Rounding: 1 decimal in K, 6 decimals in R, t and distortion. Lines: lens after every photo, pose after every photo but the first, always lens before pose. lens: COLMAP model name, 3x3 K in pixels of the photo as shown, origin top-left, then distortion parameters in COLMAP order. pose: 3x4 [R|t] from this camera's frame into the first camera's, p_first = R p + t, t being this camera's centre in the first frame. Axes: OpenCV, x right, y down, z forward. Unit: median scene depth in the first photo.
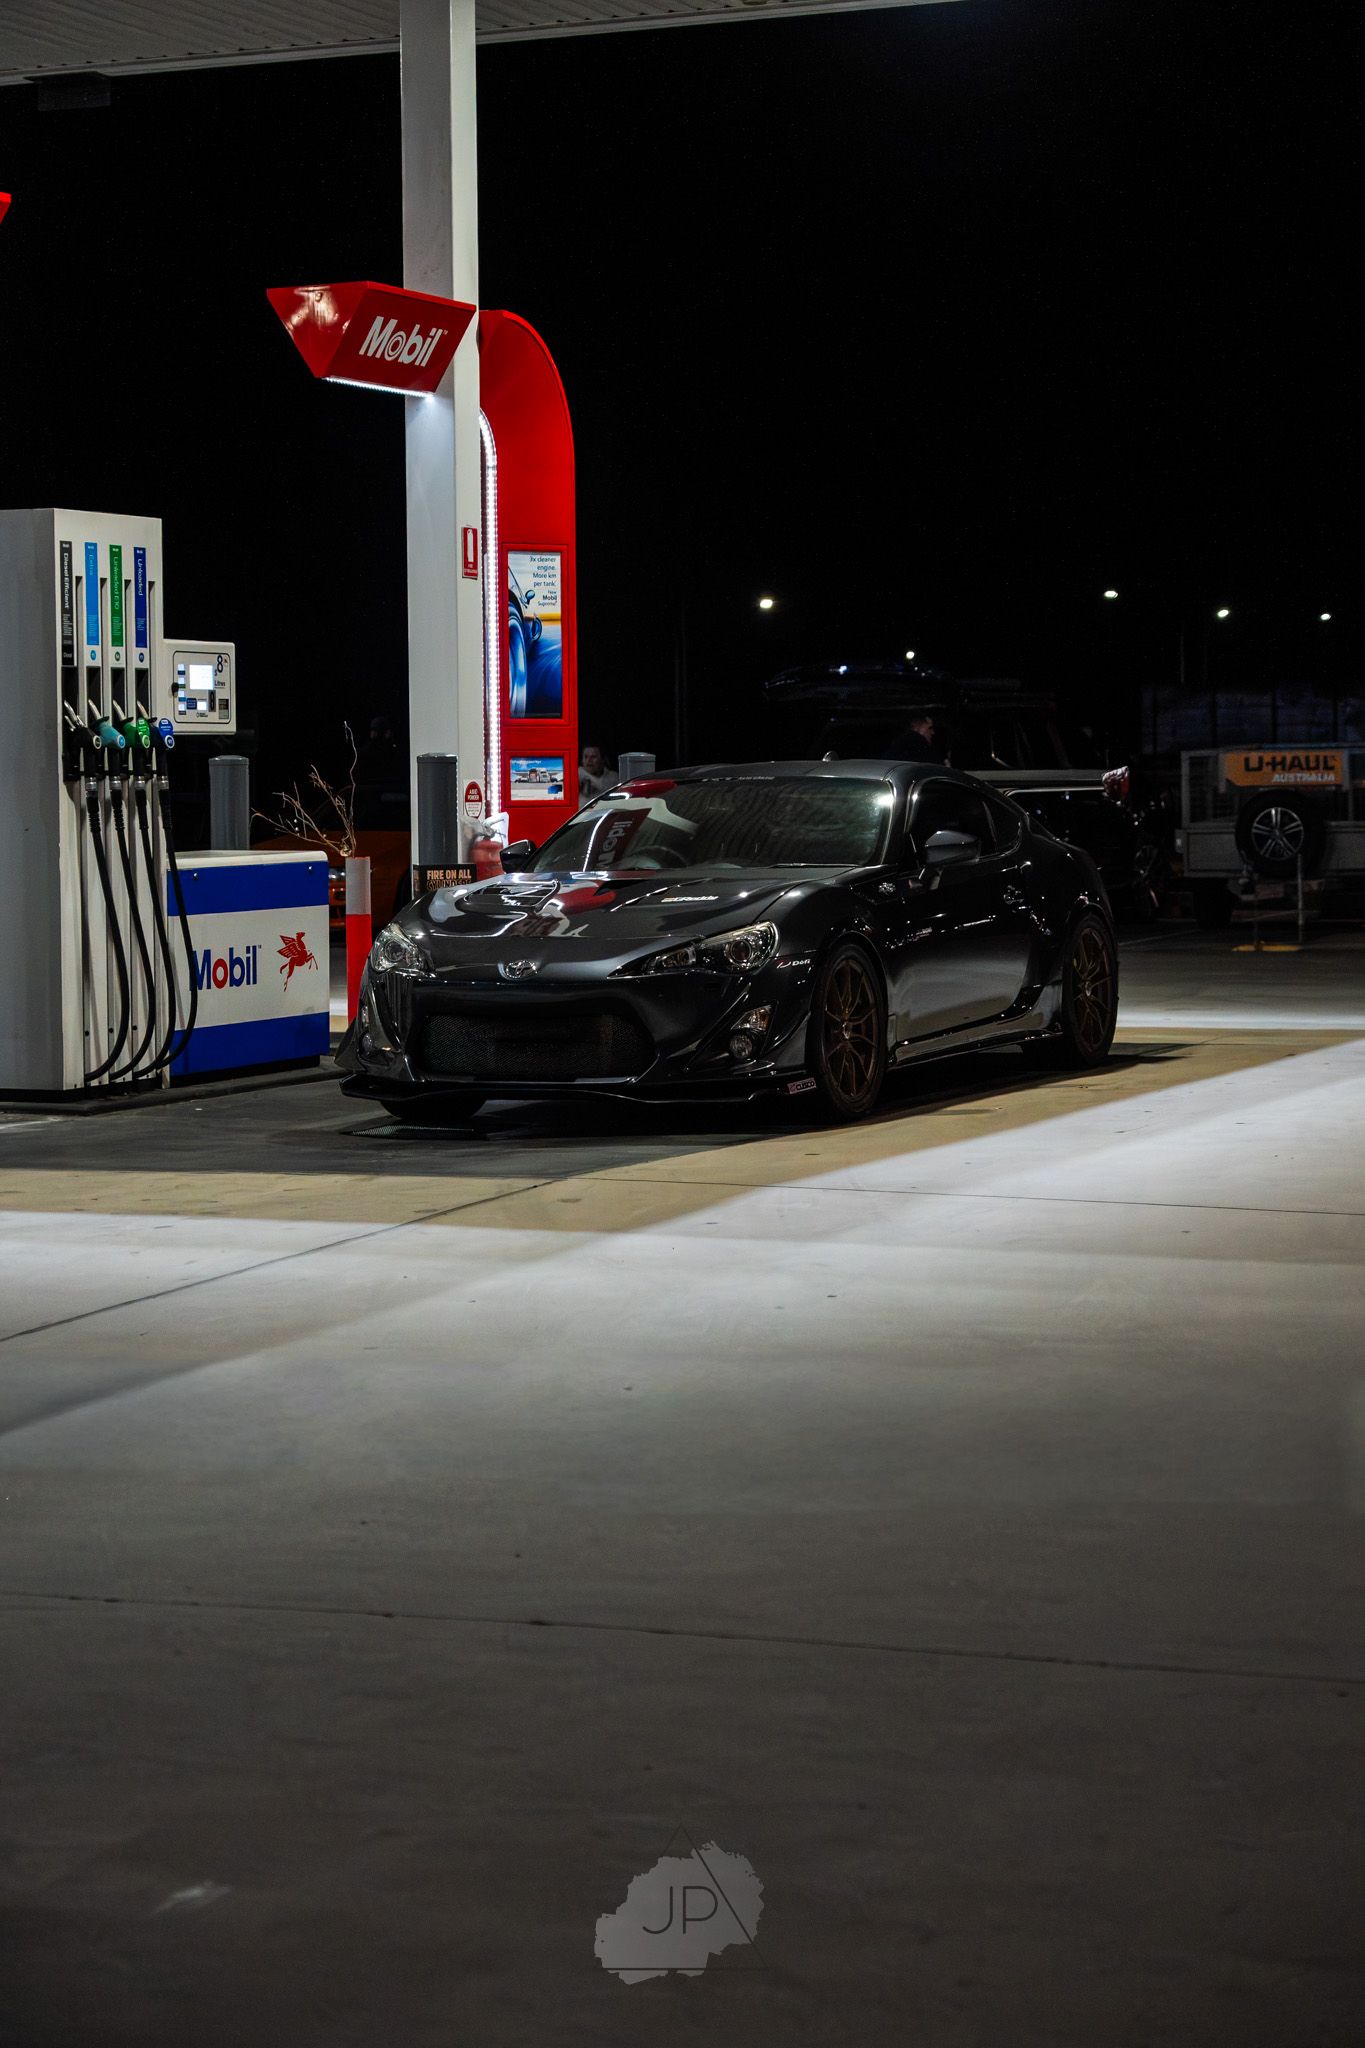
lens RADIAL K [[4046.8, 0, 684.2], [0, 4046.8, 1019.7], [0, 0, 1]] dist [0.069593, 0.000000]
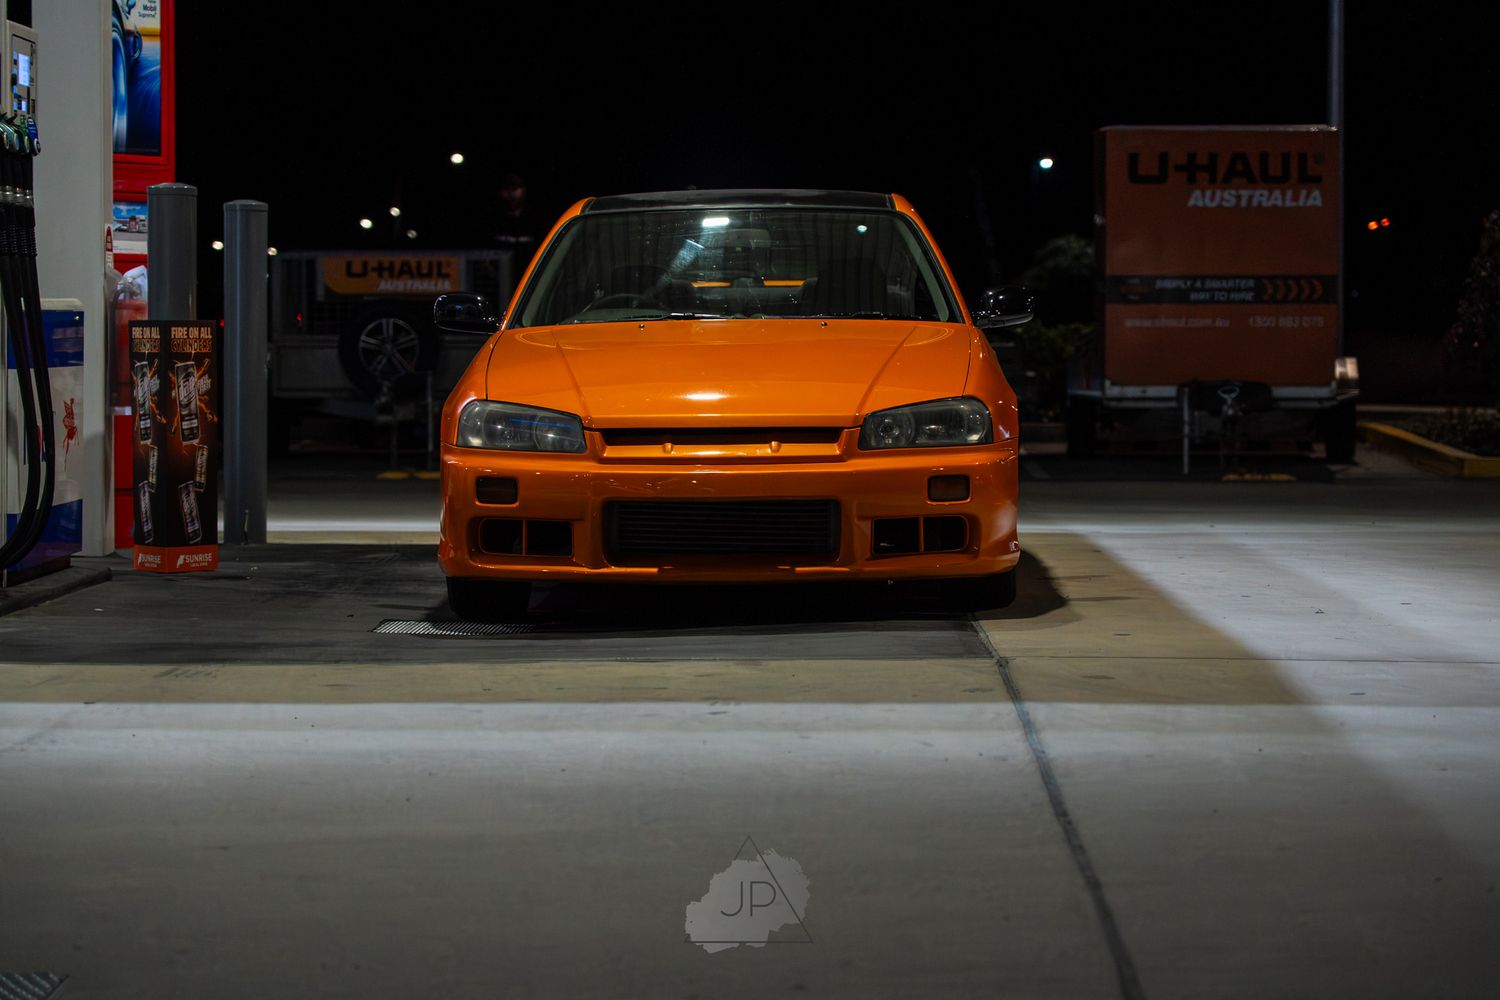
lens RADIAL K [[4508.0, 0, 803.9], [0, 4508.0, 499.8], [0, 0, 1]] dist [0.146488, 0.000000]
pose [[0.912401, 0.001055, 0.409296, -0.318838], [0.009324, 0.999684, -0.023360, 0.020186], [-0.409191, 0.025129, 0.912103, 0.121533]]
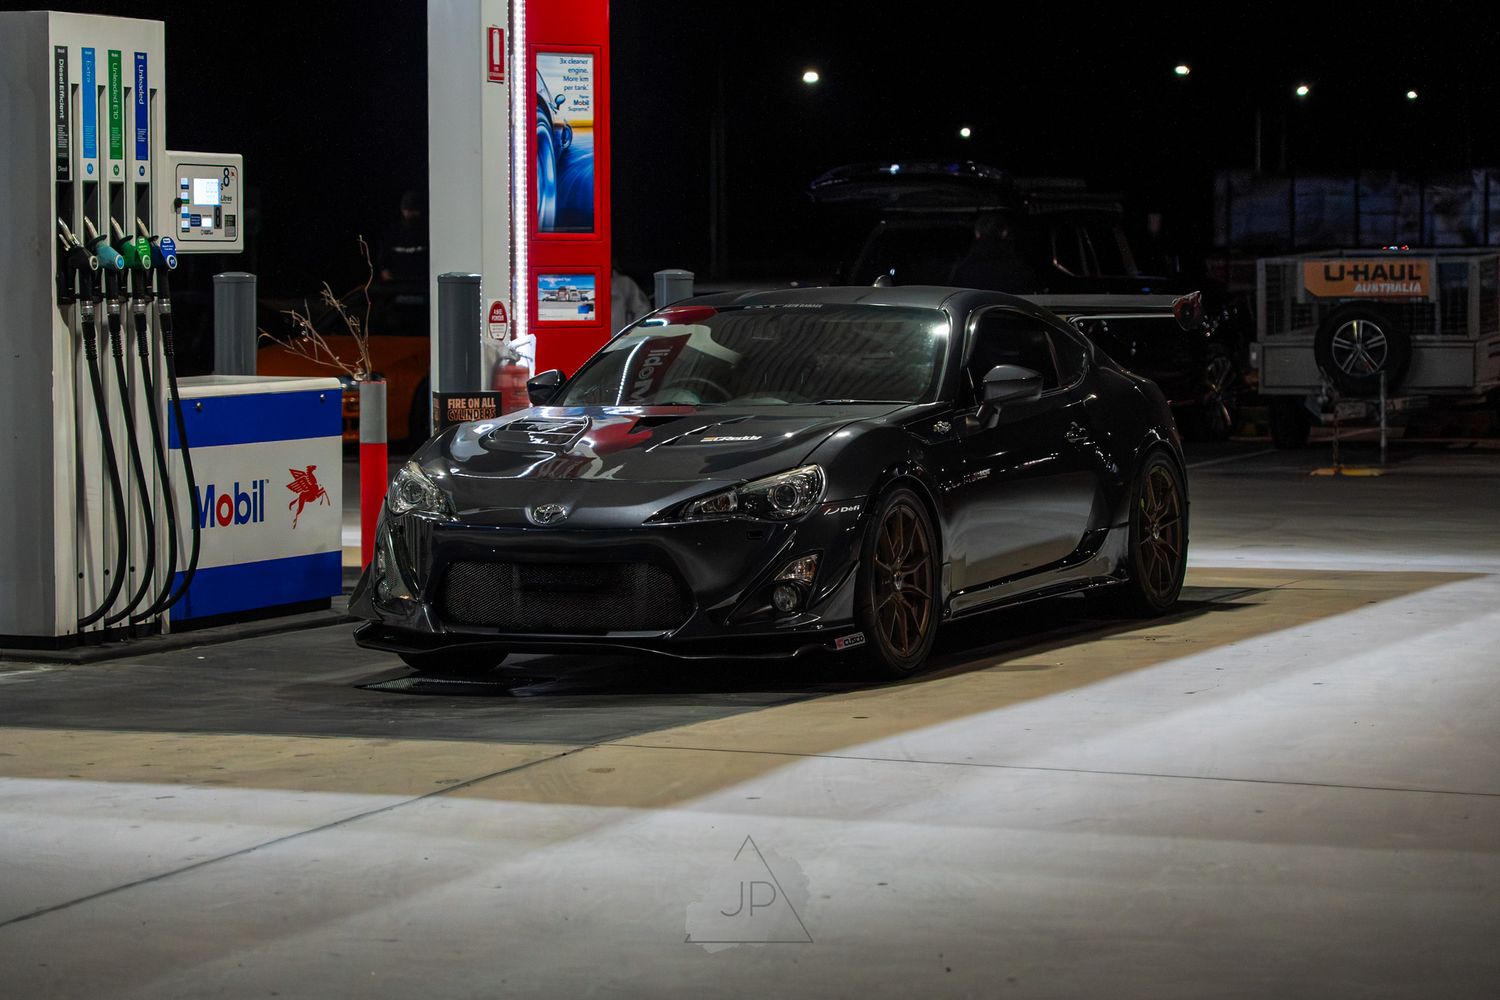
lens RADIAL K [[4368.6, 0, 795.7], [0, 4368.6, 537.5], [0, 0, 1]] dist [0.110378, 0.000000]
pose [[0.999820, 0.006819, 0.017707, -0.001190], [-0.006877, 0.999971, 0.003195, -0.008697], [-0.017685, -0.003316, 0.999838, -0.006455]]
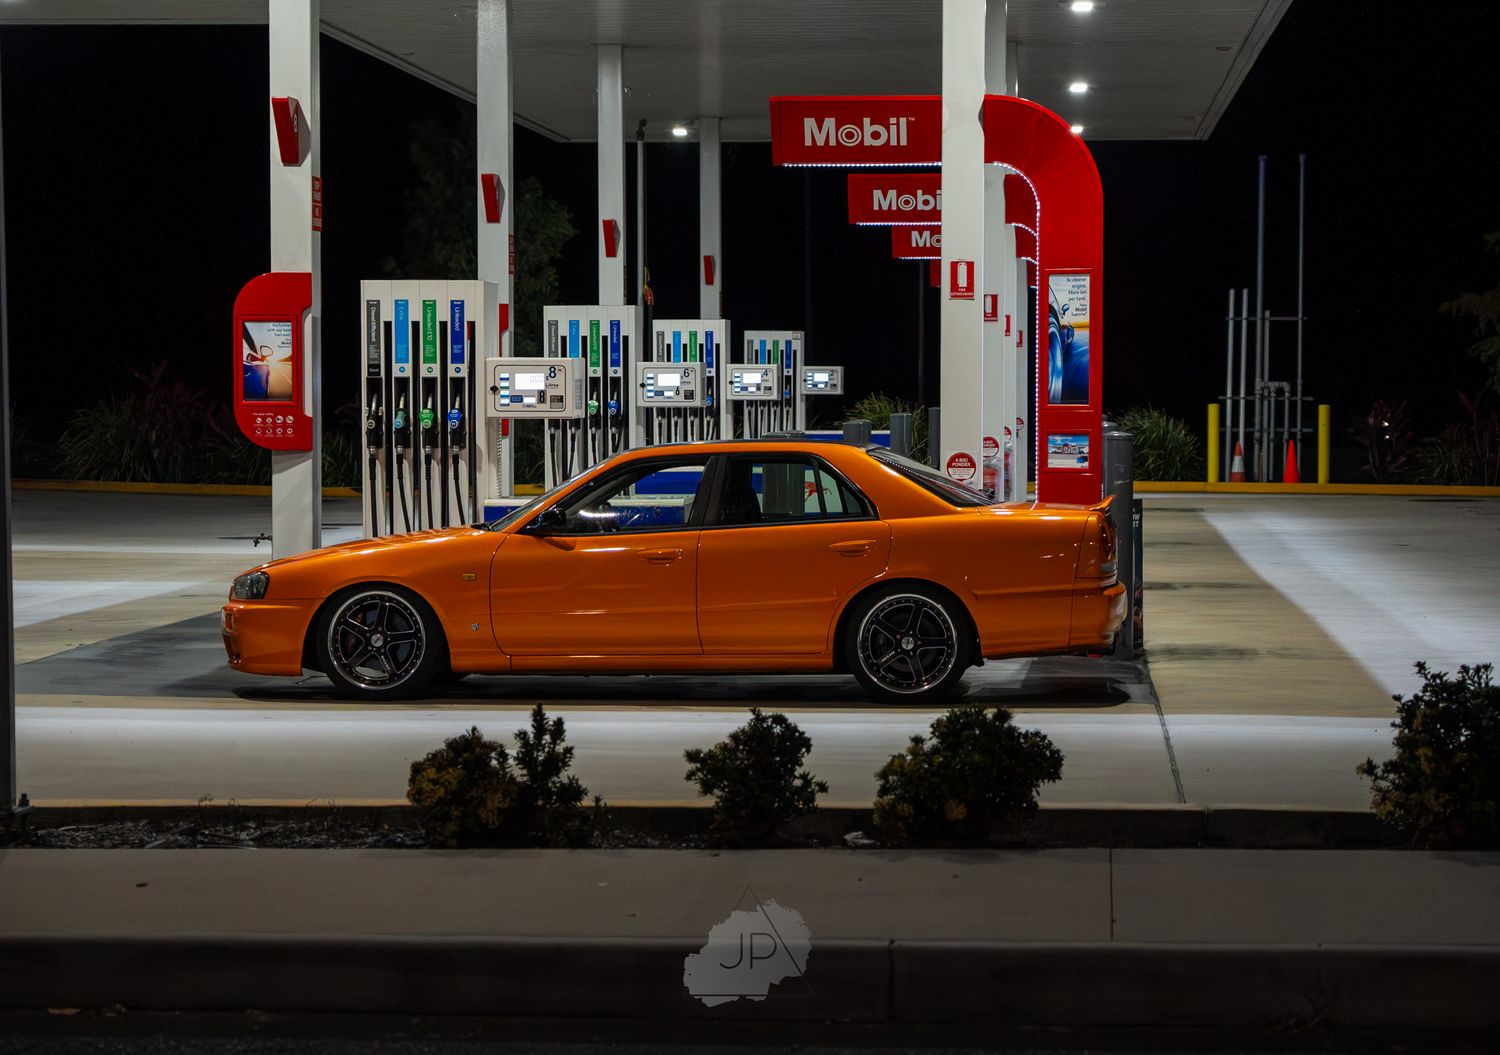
lens RADIAL K [[3369.6, 0, 839.6], [0, 3369.6, 580.4], [0, 0, 1]] dist [0.057705, 0.000000]
pose [[0.352911, 0.065310, -0.933375, 1.036053], [-0.061381, 0.997028, 0.046555, -0.070729], [0.933641, 0.040862, 0.355871, 0.613610]]
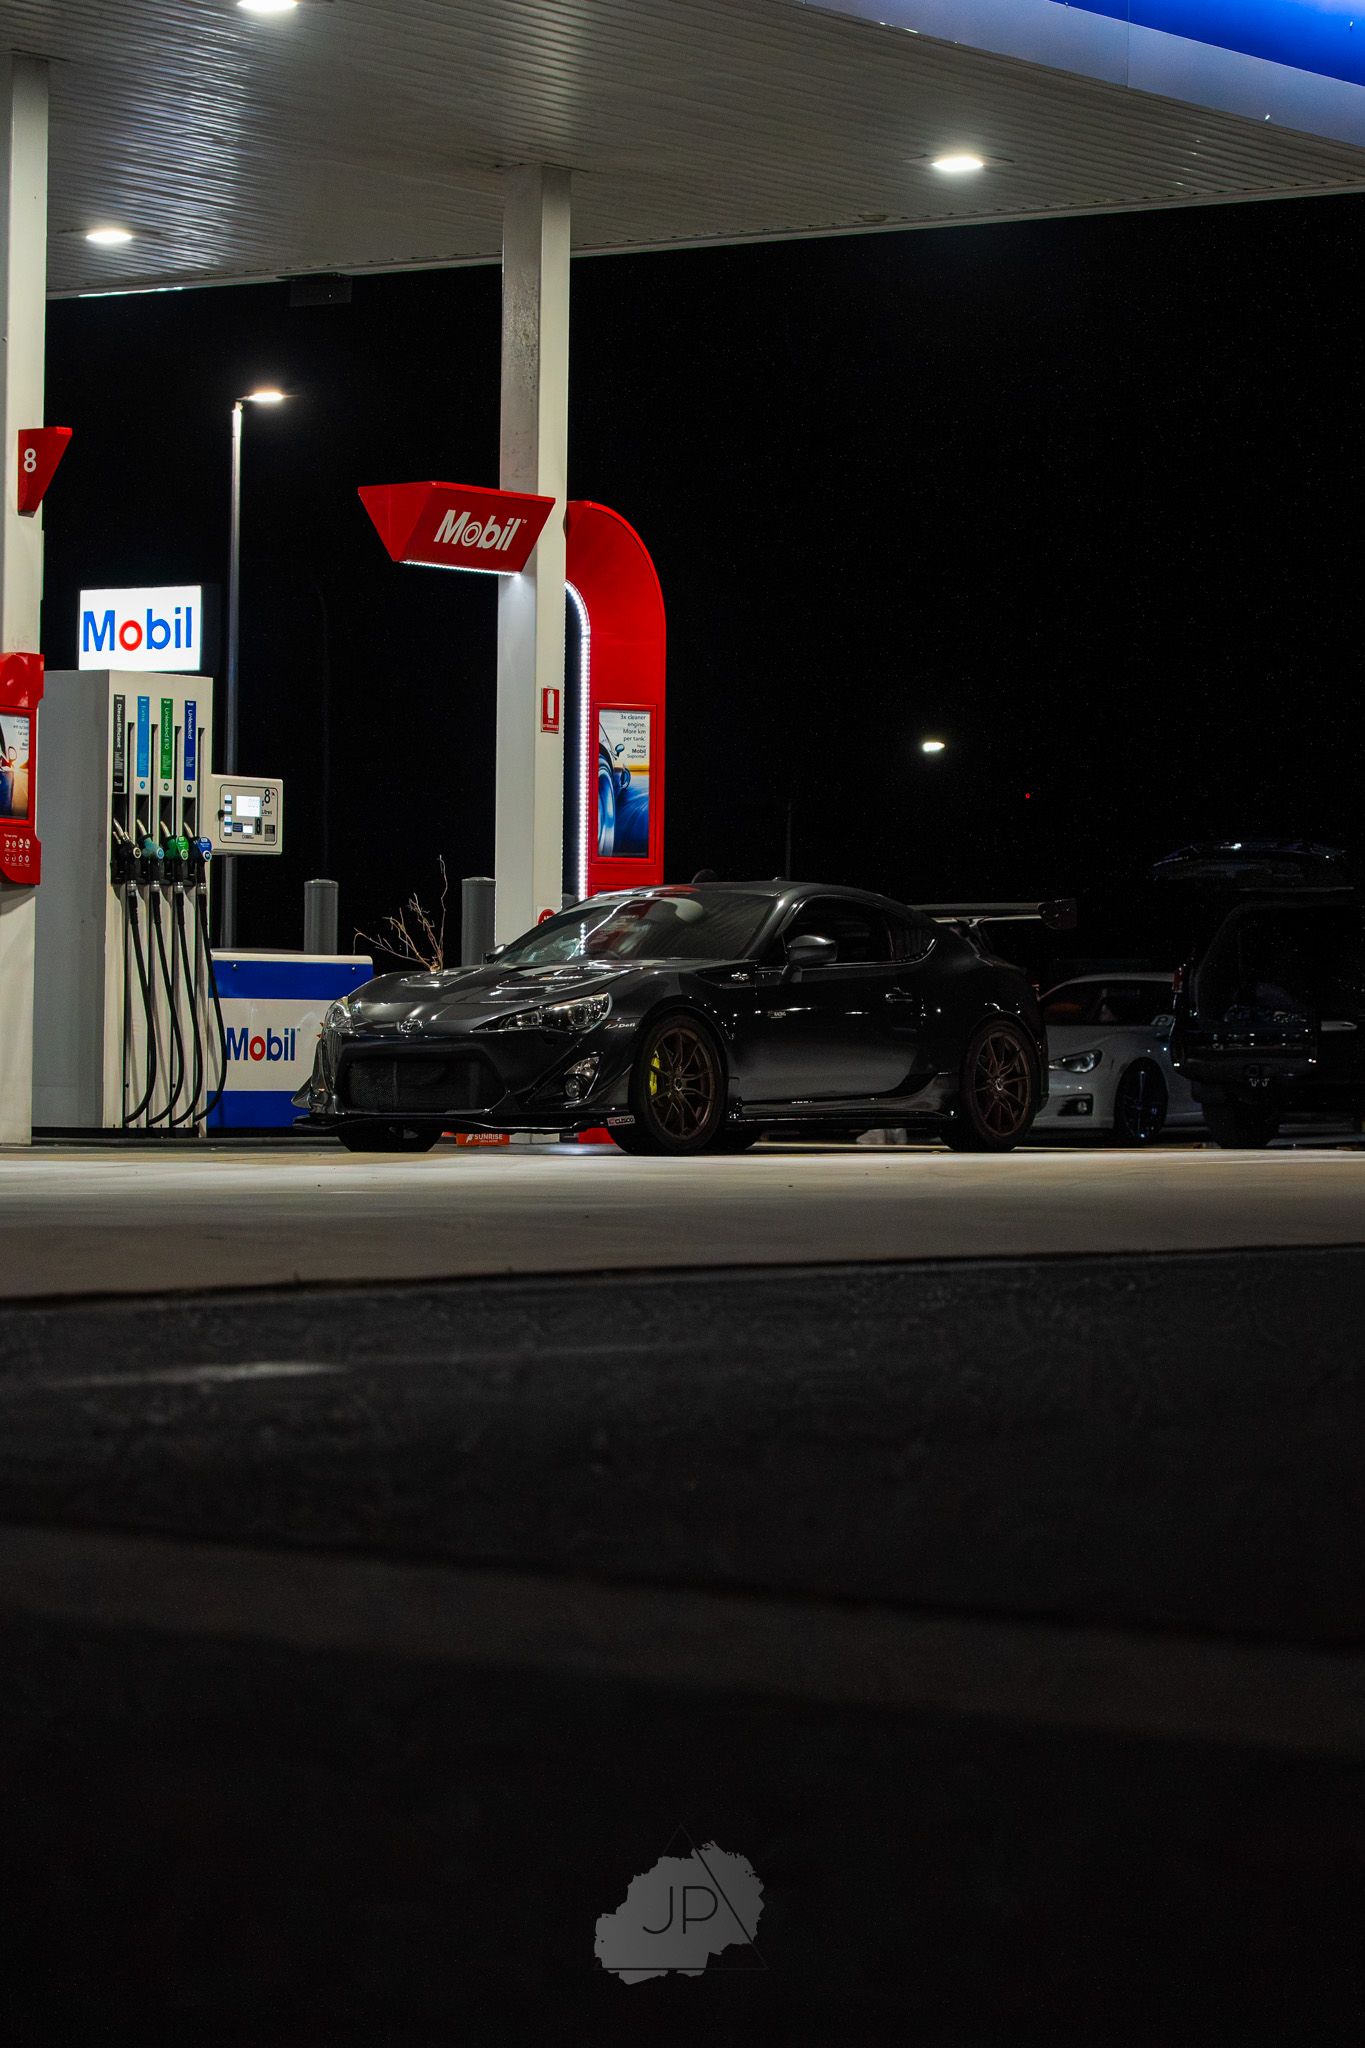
lens RADIAL K [[6154.9, 0, 692.5], [0, 6154.9, 983.8], [0, 0, 1]] dist [0.146488, 0.000000]
pose [[0.979543, 0.017153, -0.200503, 0.361094], [-0.032205, 0.996881, -0.072051, 0.092396], [0.198642, 0.077034, 0.977040, -0.738501]]
